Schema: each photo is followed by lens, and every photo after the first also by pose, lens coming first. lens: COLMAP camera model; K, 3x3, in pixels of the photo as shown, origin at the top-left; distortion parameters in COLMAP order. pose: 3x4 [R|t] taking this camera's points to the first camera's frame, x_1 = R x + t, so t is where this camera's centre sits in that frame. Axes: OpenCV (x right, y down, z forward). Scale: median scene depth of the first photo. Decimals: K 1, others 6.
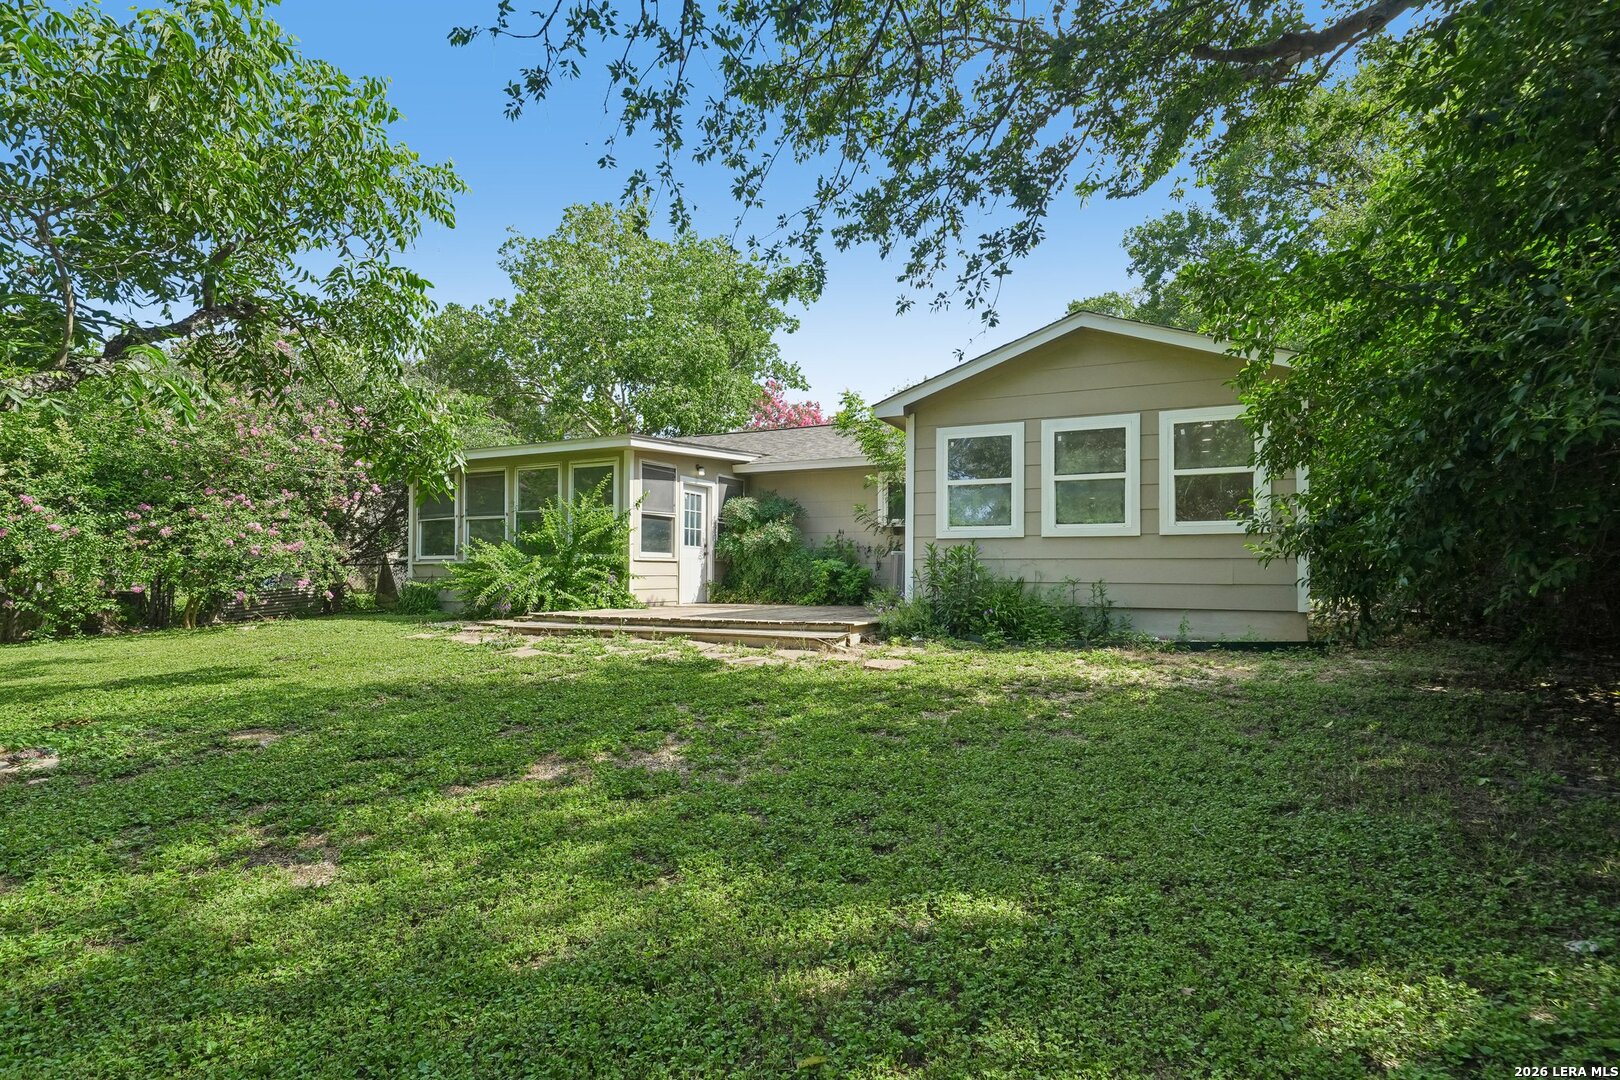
lens RADIAL K [[843.0, 0, 810.3], [0, 843.0, 545.9], [0, 0, 1]] dist [0.000310, -0.000046]
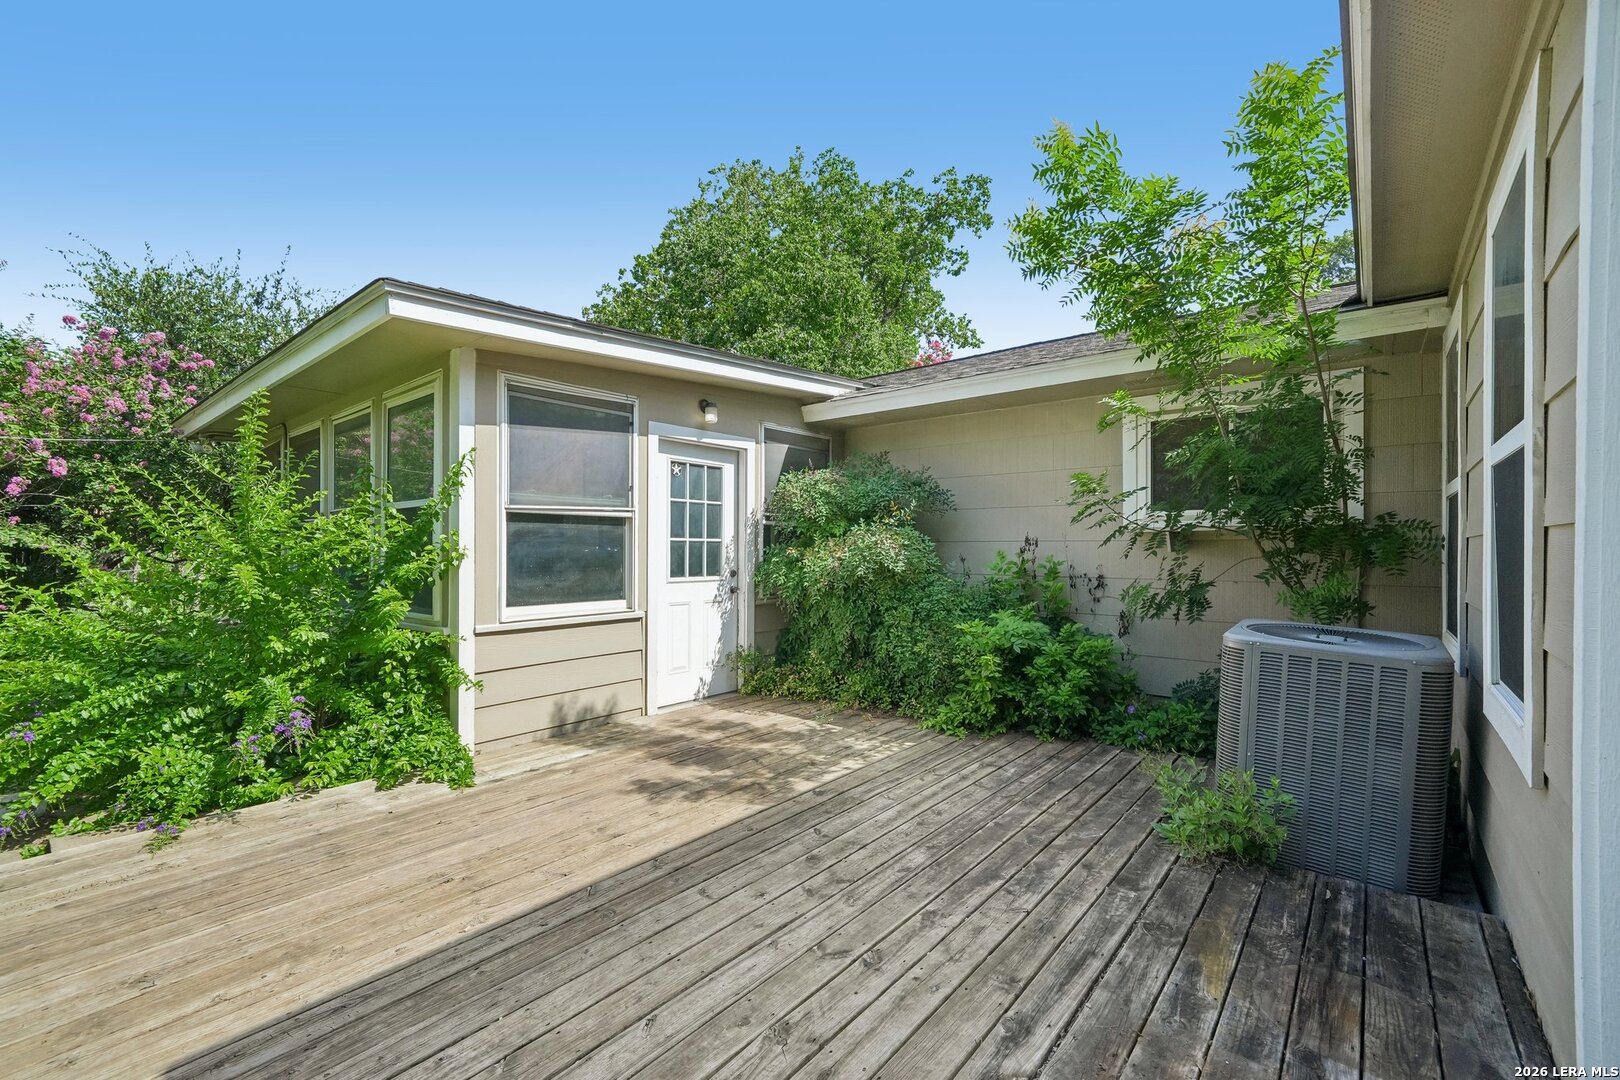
lens RADIAL K [[682.8, 0, 821.4], [0, 682.8, 542.4], [0, 0, 1]] dist [0.003504, 0.000288]
pose [[0.970069, -0.003441, -0.242807, 0.017728], [0.010562, 0.999551, 0.028031, -0.028040], [0.242602, -0.029756, 0.969670, 0.640552]]
